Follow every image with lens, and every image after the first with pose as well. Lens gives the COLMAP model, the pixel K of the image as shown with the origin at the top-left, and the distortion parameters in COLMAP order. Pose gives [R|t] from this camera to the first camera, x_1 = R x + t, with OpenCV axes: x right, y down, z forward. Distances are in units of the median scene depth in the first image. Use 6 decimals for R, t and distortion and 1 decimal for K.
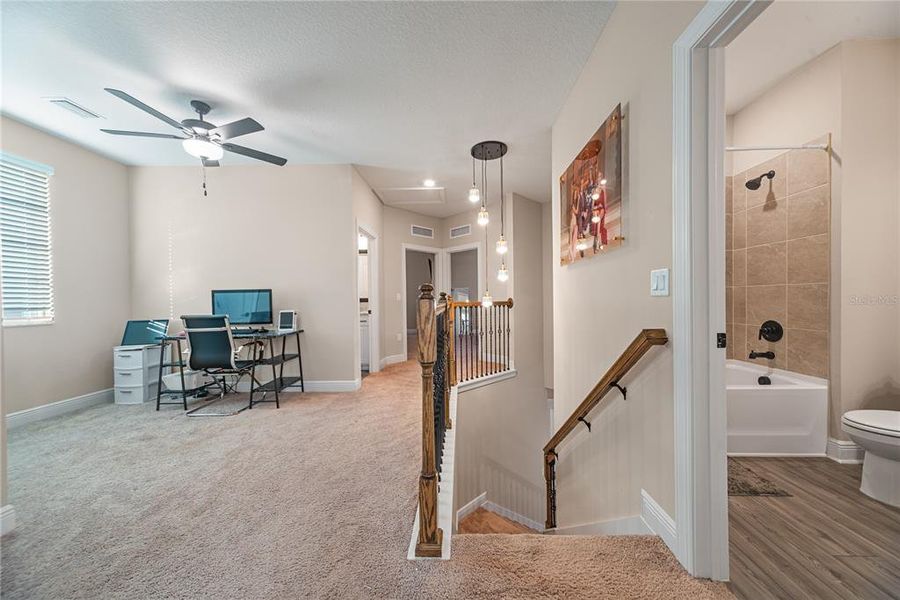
lens RADIAL K [[314.7, 0, 451.3], [0, 314.7, 301.4], [0, 0, 1]] dist [0.010690, -0.000008]
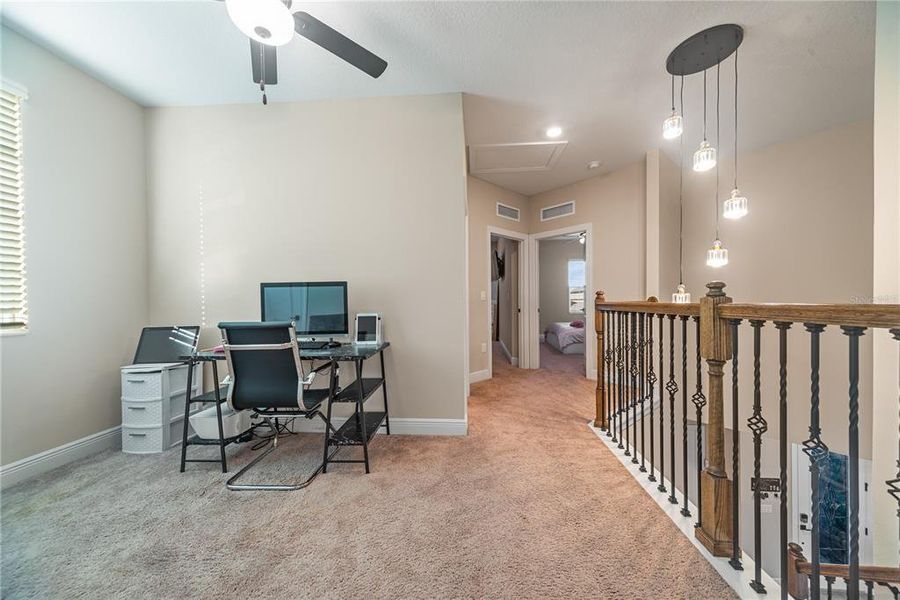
lens RADIAL K [[314.7, 0, 451.3], [0, 314.7, 301.4], [0, 0, 1]] dist [0.010690, -0.000008]
pose [[0.998531, 0.002619, -0.054128, -0.335172], [-0.002706, 0.999995, -0.001538, 0.003709], [0.054124, 0.001682, 0.998533, 0.373912]]
